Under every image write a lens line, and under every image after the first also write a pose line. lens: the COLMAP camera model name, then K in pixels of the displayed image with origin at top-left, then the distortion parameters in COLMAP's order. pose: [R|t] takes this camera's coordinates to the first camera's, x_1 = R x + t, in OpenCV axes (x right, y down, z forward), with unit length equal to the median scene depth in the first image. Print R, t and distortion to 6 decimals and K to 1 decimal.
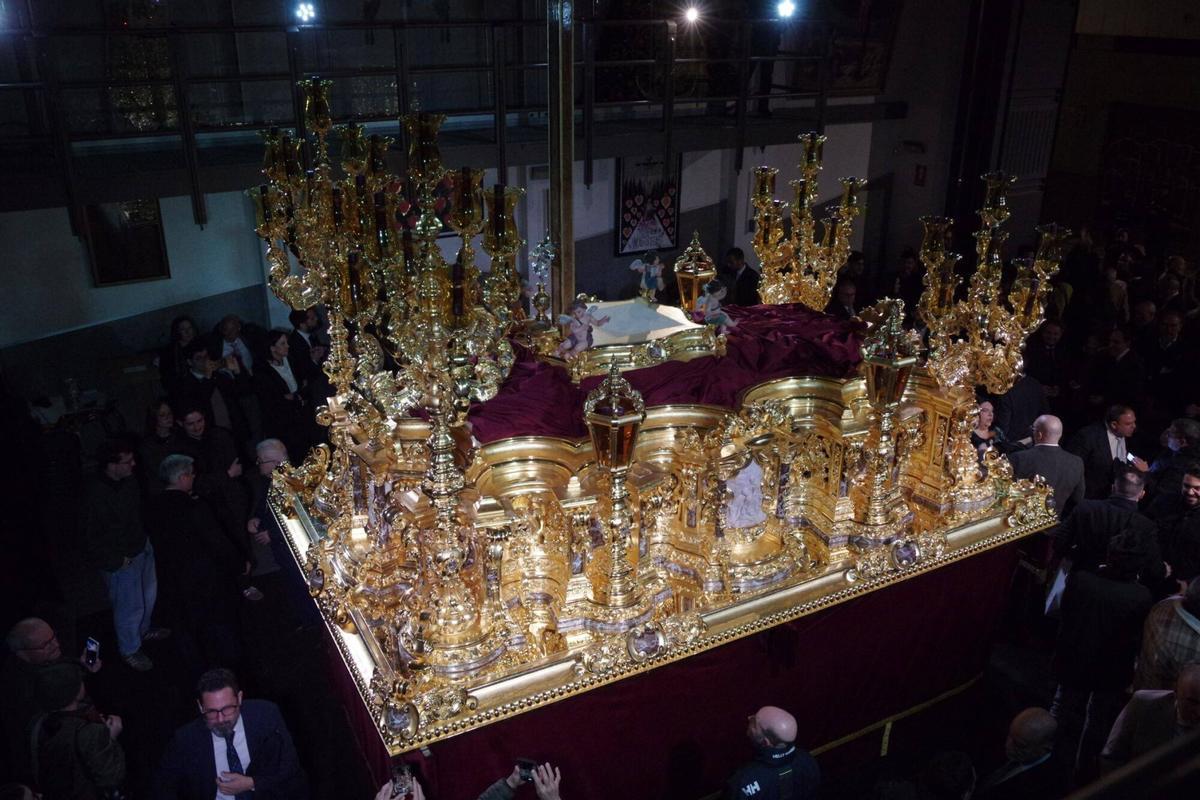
lens RADIAL K [[1016.6, 0, 559.9], [0, 1016.6, 387.4], [0, 0, 1]] dist [-0.010232, -0.000520]
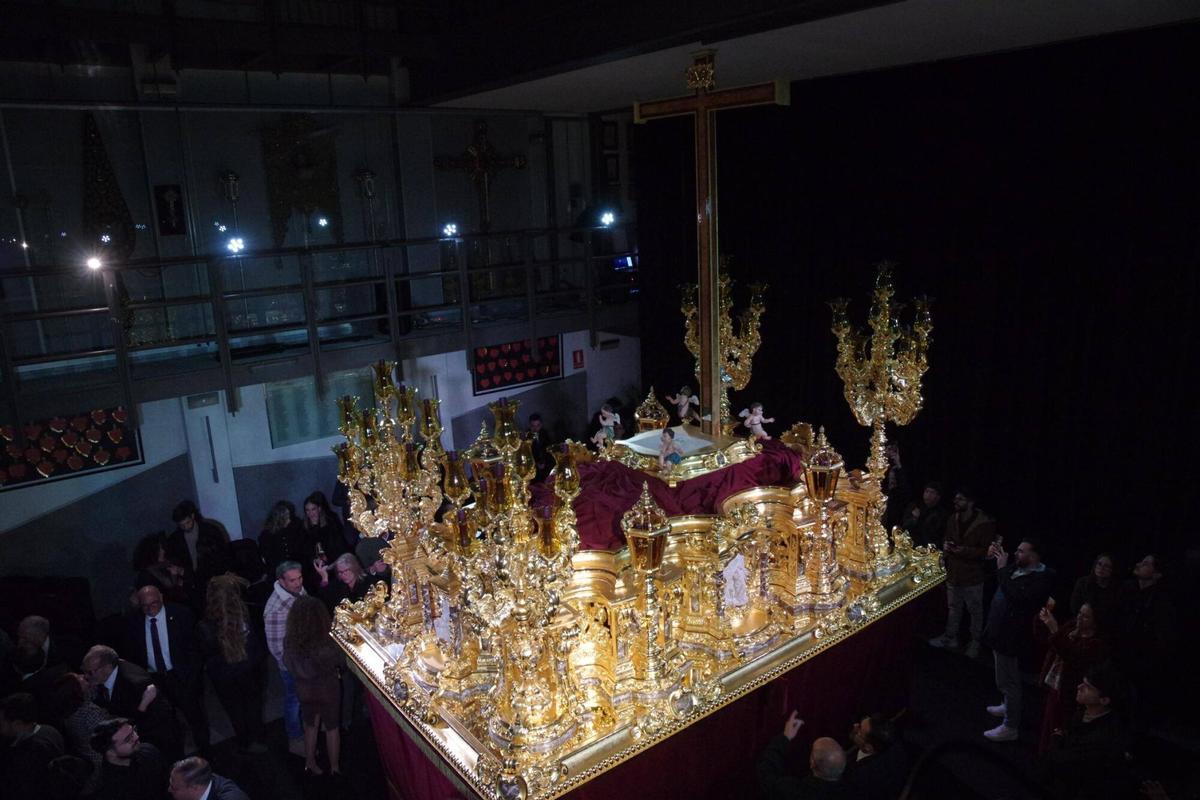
lens RADIAL K [[842.8, 0, 576.5], [0, 842.8, 438.6], [0, 0, 1]] dist [-0.112571, 0.078343]
pose [[0.983797, -0.083615, 0.158593, -0.157905], [0.100631, 0.989632, -0.102478, 0.015058], [-0.148380, 0.116777, 0.982012, -0.026191]]
